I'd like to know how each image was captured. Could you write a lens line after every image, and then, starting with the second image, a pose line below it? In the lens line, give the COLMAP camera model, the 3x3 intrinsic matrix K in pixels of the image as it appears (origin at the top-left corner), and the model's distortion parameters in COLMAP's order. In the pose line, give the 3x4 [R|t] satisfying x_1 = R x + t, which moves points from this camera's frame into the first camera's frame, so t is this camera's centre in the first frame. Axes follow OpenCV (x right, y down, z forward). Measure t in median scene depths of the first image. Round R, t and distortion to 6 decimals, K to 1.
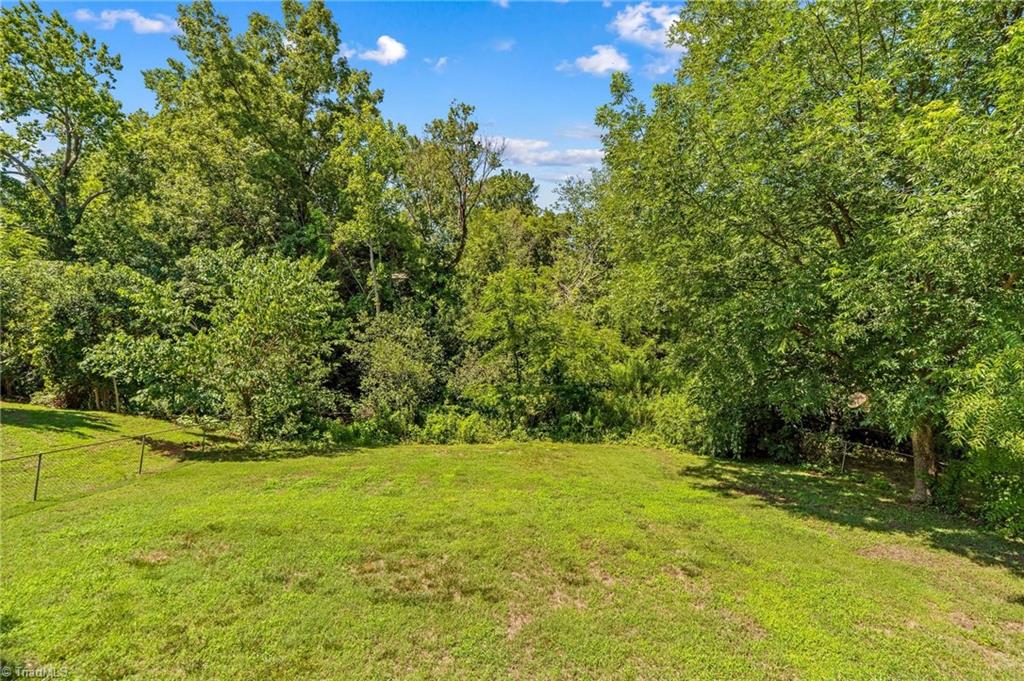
lens RADIAL K [[462.0, 0, 512.0], [0, 462.0, 340.5], [0, 0, 1]] dist [-0.019734, 0.006437]
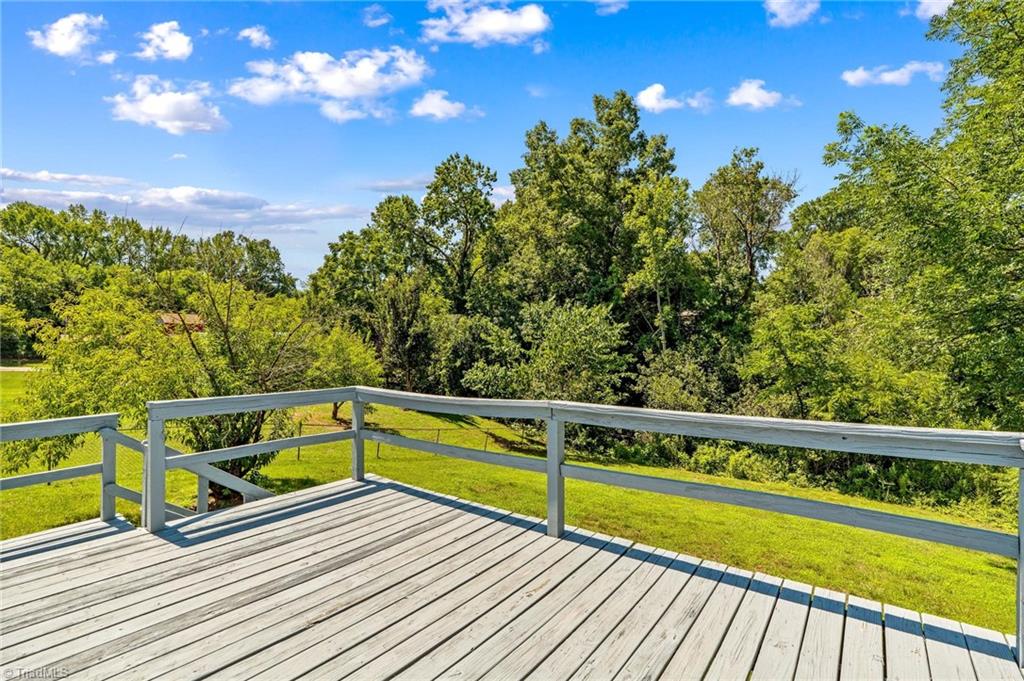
lens RADIAL K [[462.0, 0, 512.0], [0, 462.0, 340.5], [0, 0, 1]] dist [-0.019734, 0.006437]
pose [[0.784734, -0.007482, -0.619787, 0.116080], [-0.041971, 0.996991, -0.065176, 0.005153], [0.618410, 0.077159, 0.782059, -0.097511]]
